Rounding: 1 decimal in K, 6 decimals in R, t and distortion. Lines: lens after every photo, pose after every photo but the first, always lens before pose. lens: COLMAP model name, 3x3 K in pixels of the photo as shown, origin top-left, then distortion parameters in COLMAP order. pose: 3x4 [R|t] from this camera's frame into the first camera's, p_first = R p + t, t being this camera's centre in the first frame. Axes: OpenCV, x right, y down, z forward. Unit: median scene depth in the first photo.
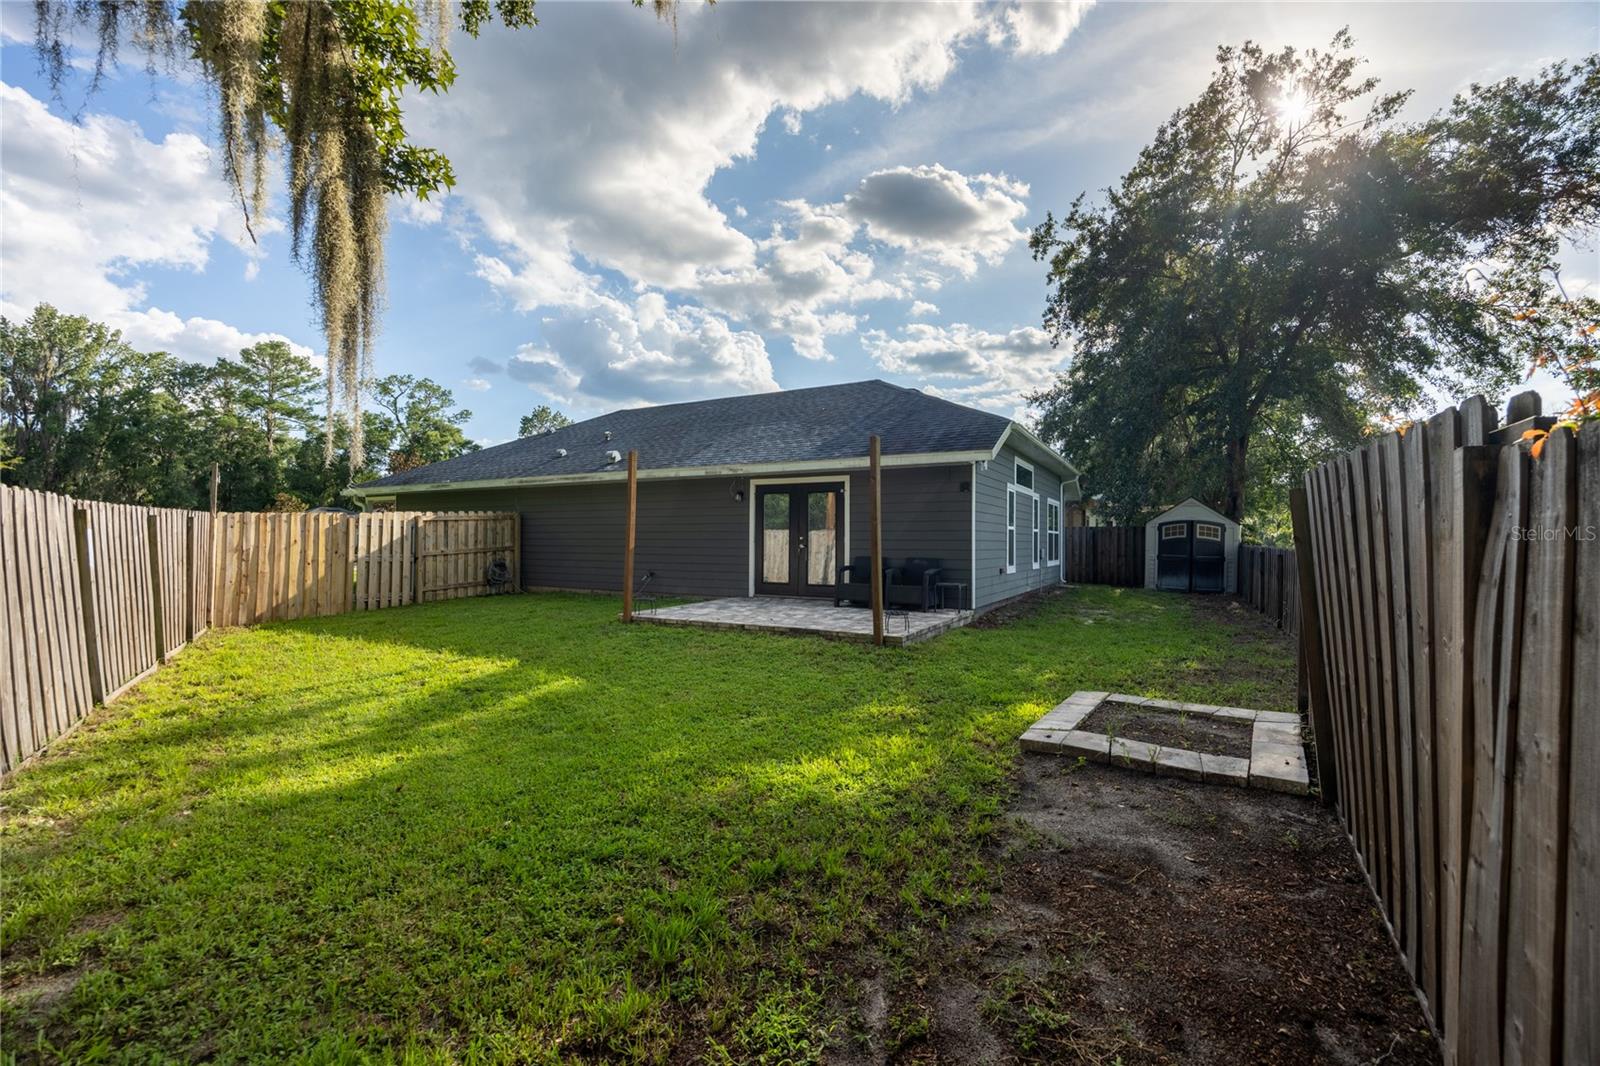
lens RADIAL K [[692.1, 0, 797.2], [0, 692.1, 539.0], [0, 0, 1]] dist [-0.021355, -0.000378]
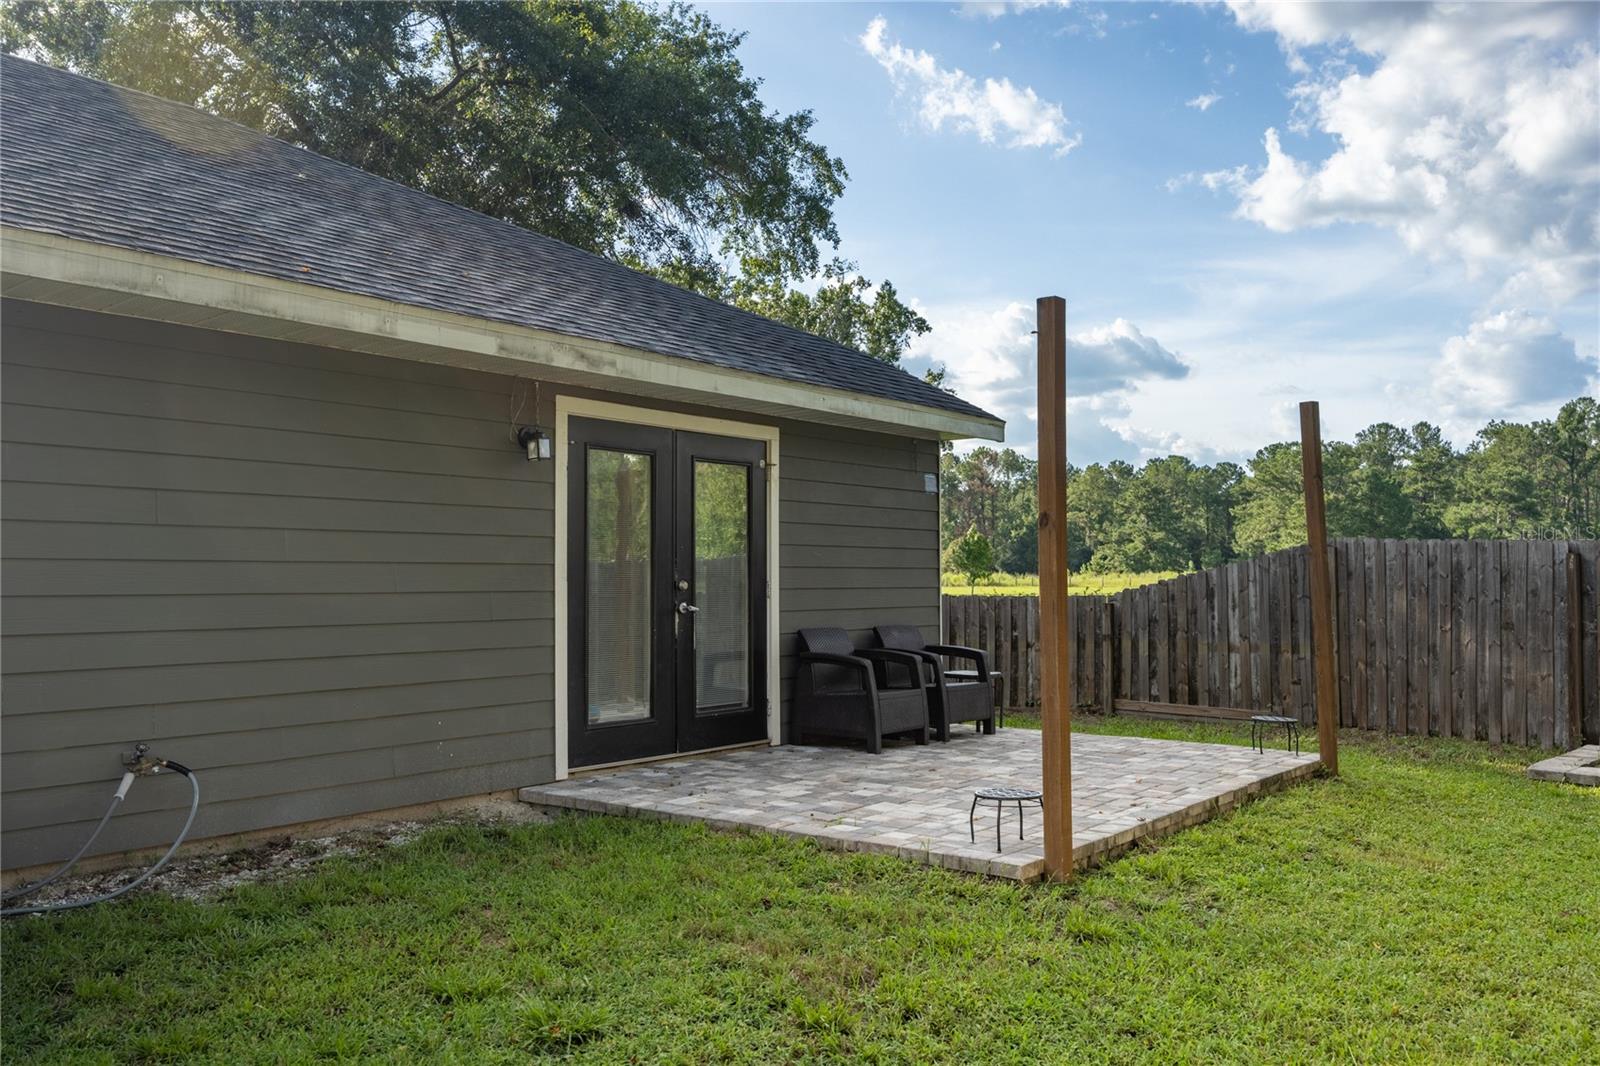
lens RADIAL K [[1400.0, 0, 768.1], [0, 1400.0, 533.0], [0, 0, 1]] dist [-0.013342, 0.017400]
pose [[0.151797, 0.032116, 0.987890, -0.494123], [-0.002513, 0.999481, -0.032107, -0.003392], [-0.988408, 0.002391, 0.151799, 0.601112]]
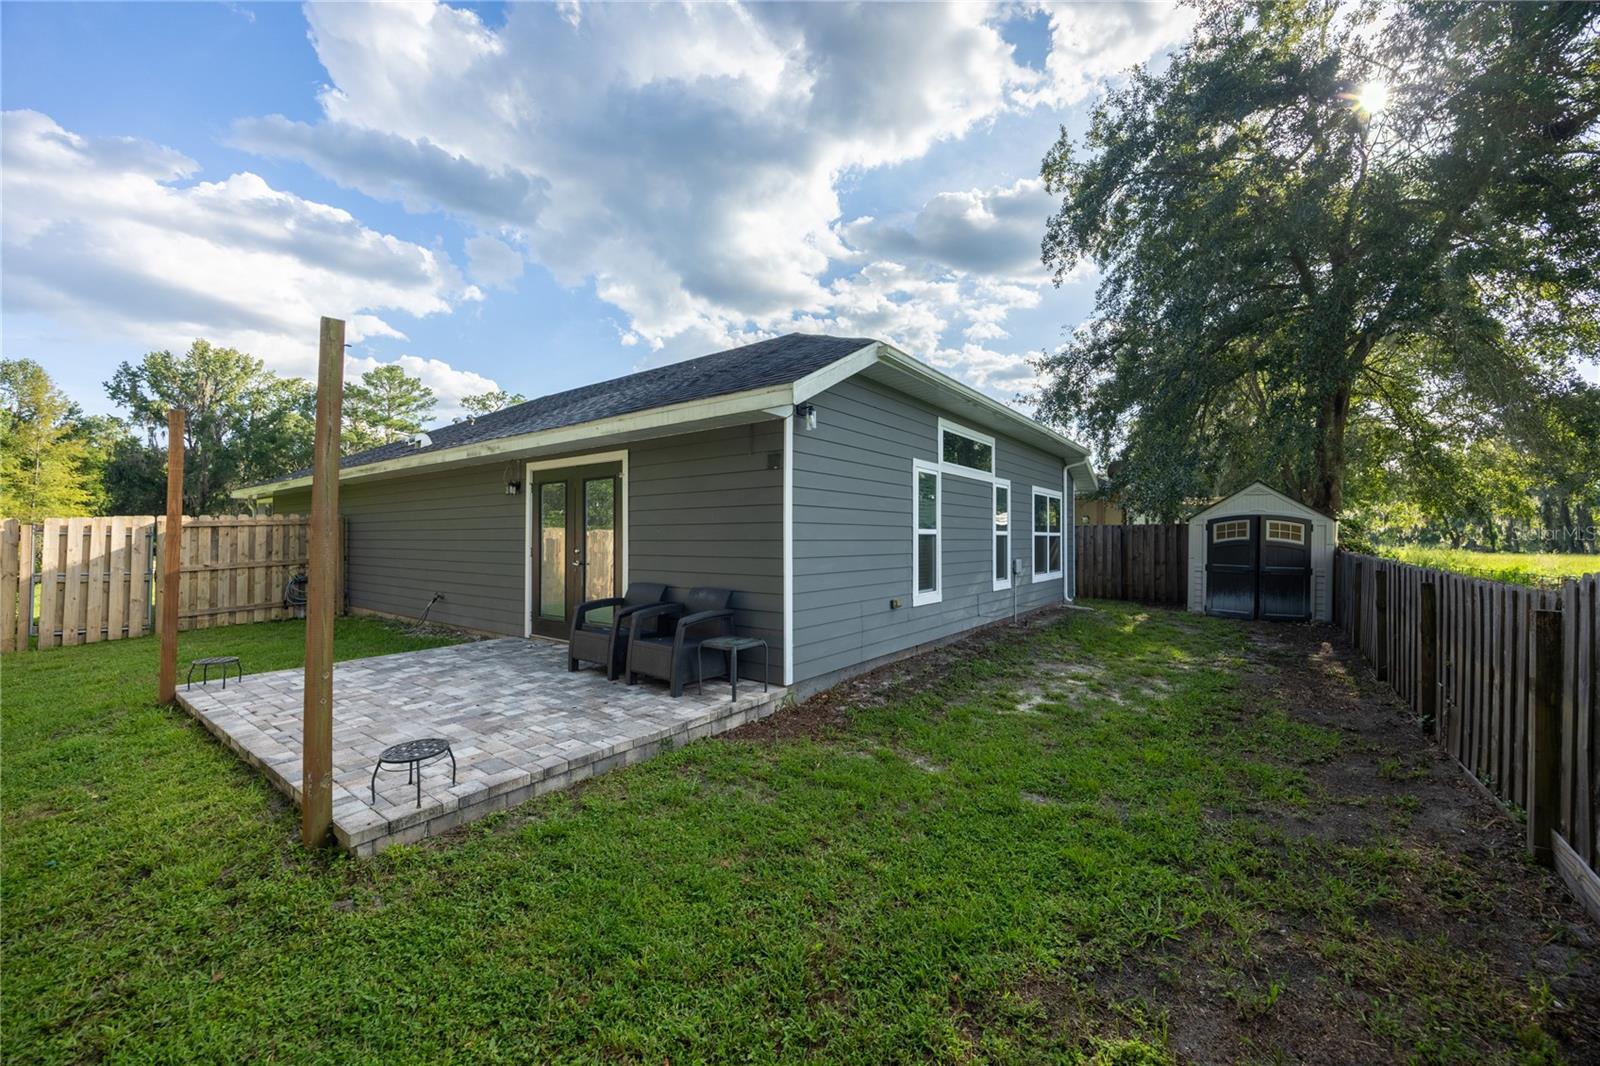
lens RADIAL K [[619.9, 0, 802.6], [0, 619.9, 533.2], [0, 0, 1]] dist [-0.008299, 0.000025]
pose [[0.990056, -0.007442, -0.140478, 0.209586], [0.006965, 0.999968, -0.003882, -0.009815], [0.140503, 0.002865, 0.990076, 0.324328]]
